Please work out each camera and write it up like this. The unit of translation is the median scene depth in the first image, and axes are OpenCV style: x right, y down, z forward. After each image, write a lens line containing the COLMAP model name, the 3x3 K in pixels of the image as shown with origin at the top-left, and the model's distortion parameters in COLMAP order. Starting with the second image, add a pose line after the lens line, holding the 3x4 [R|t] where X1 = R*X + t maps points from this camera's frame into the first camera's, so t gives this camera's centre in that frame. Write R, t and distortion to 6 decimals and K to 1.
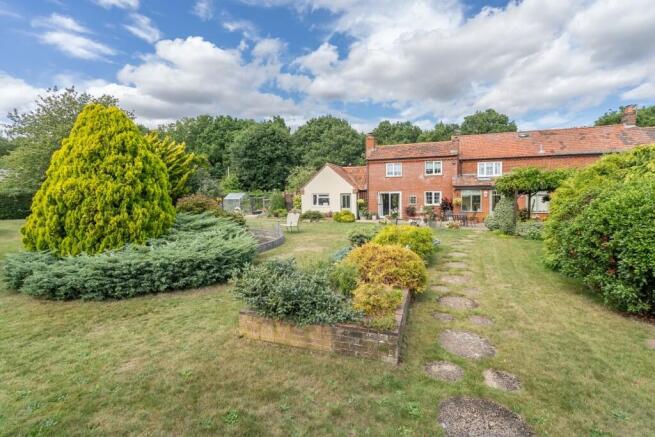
lens RADIAL K [[292.8, 0, 327.5], [0, 292.8, 218.5], [0, 0, 1]] dist [0.001944, 0.000427]
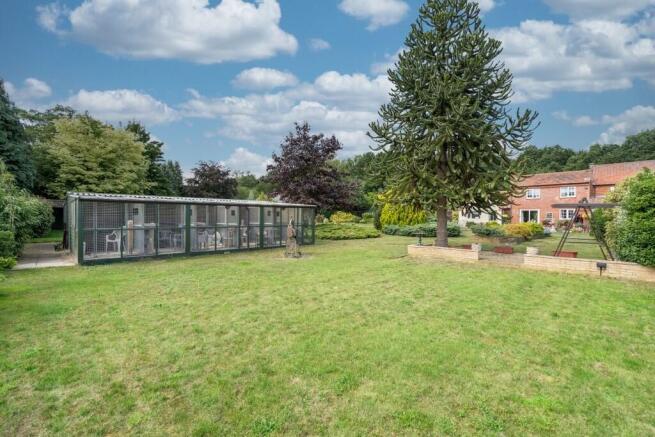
lens RADIAL K [[292.8, 0, 327.5], [0, 292.8, 218.5], [0, 0, 1]] dist [0.001944, 0.000427]
pose [[0.909155, 0.015707, -0.416162, -0.080790], [-0.044102, 0.997301, -0.058704, 0.077198], [0.414117, 0.071725, 0.907393, -0.671777]]
